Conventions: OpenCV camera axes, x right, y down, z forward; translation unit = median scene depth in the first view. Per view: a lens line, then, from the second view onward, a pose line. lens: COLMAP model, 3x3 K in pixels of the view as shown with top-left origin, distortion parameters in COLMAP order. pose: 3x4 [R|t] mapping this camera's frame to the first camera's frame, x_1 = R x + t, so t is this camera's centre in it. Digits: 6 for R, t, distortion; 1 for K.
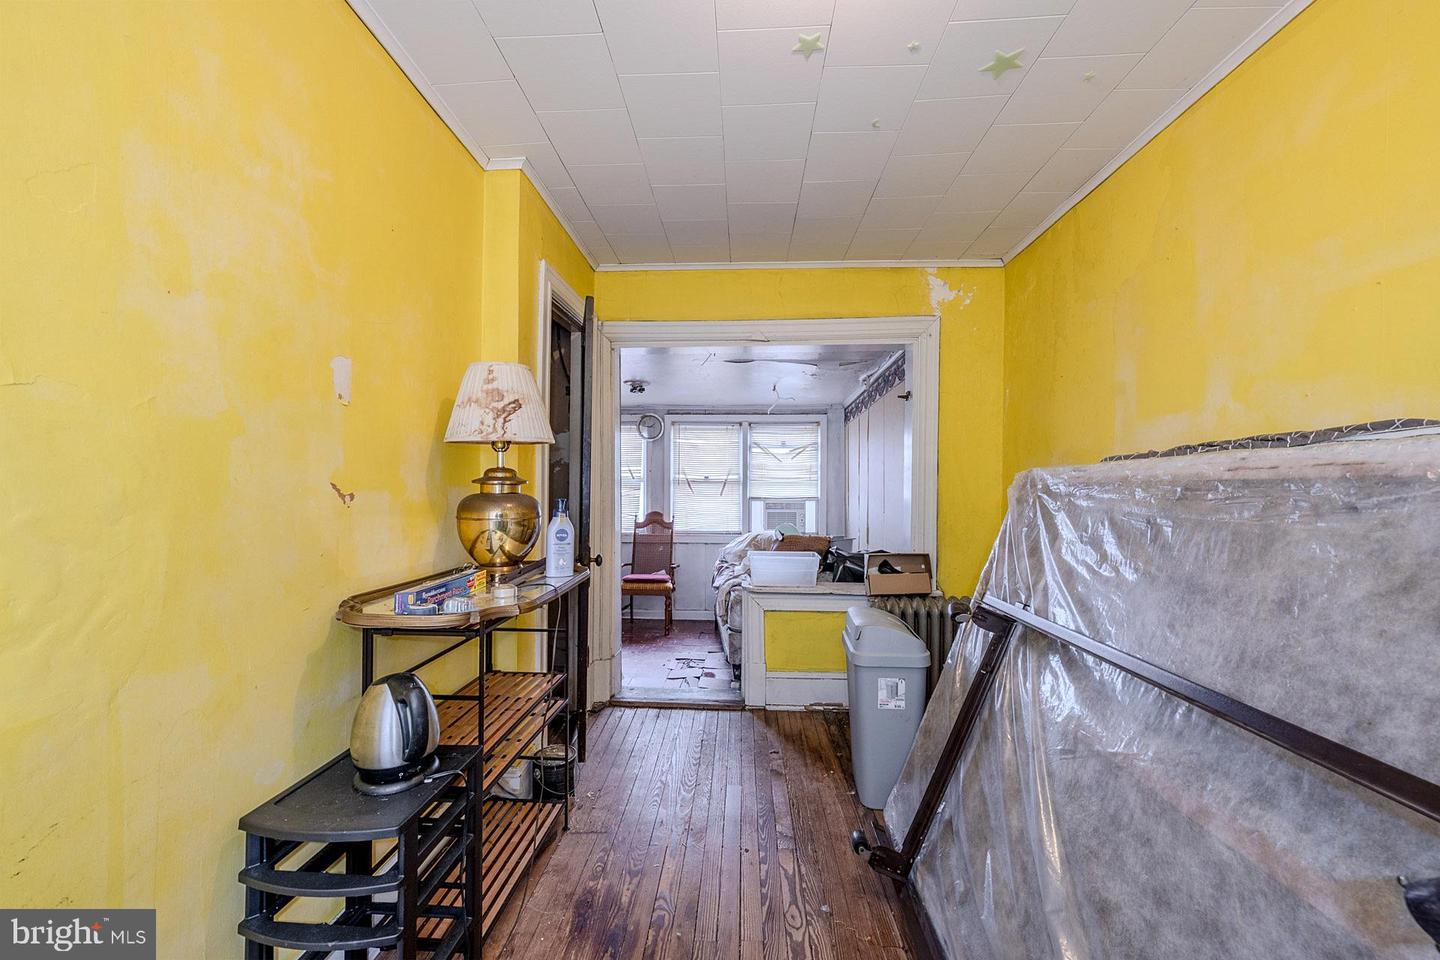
lens RADIAL K [[572.6, 0, 714.8], [0, 572.6, 489.5], [0, 0, 1]] dist [-0.003001, -0.000167]
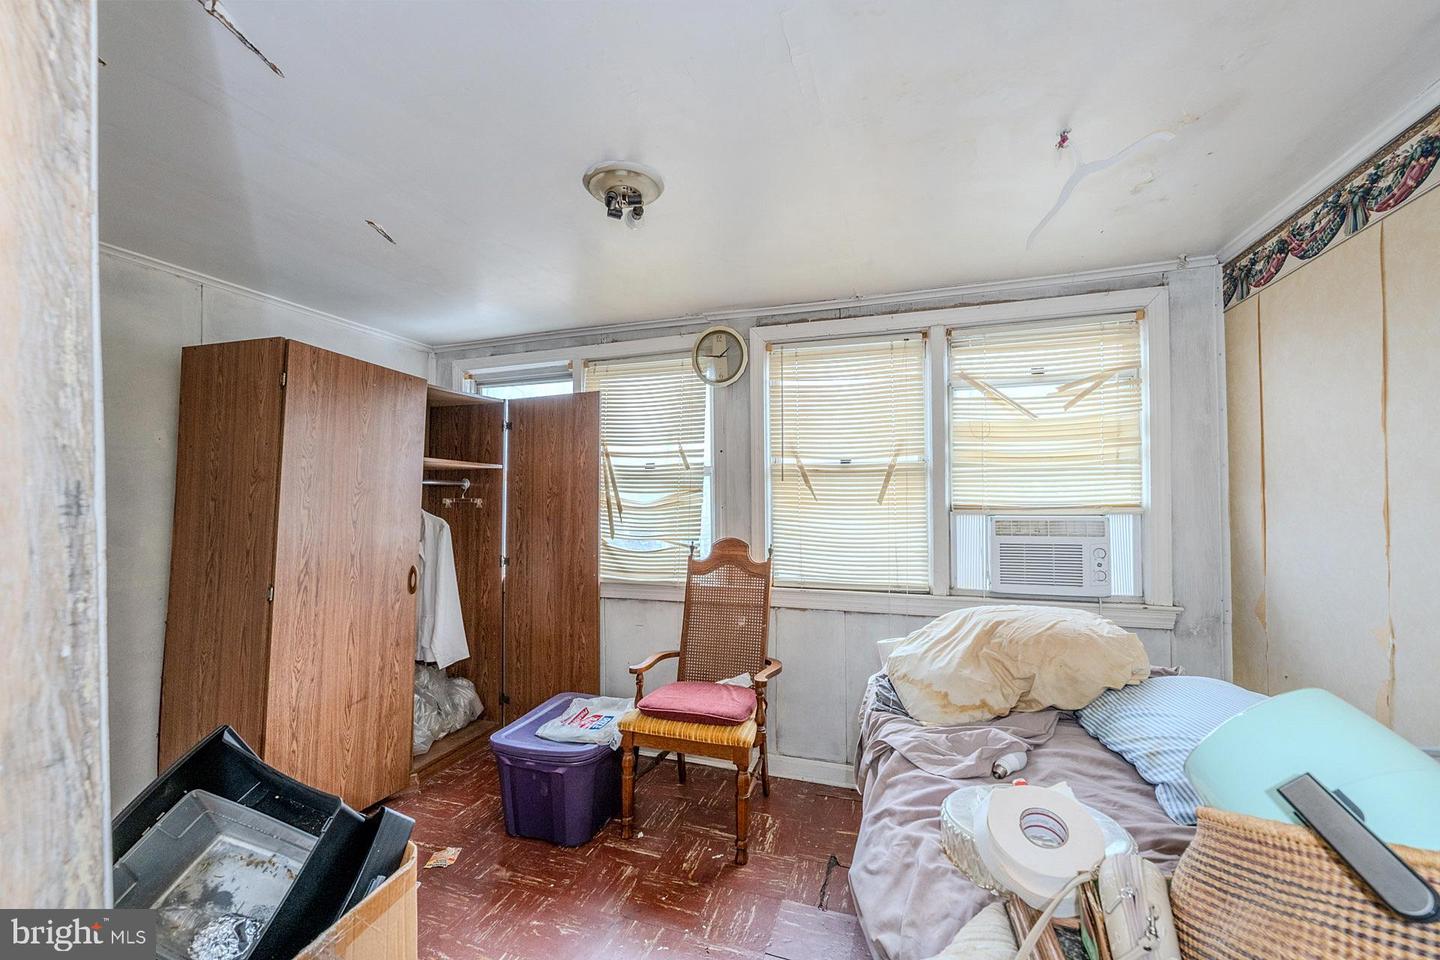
lens RADIAL K [[572.6, 0, 713.3], [0, 572.6, 484.8], [0, 0, 1]] dist [-0.003001, -0.000167]
pose [[0.961939, -0.015185, -0.272842, 0.007877], [0.009772, 0.999728, -0.021185, 0.005123], [0.273090, 0.017713, 0.961825, 0.550703]]
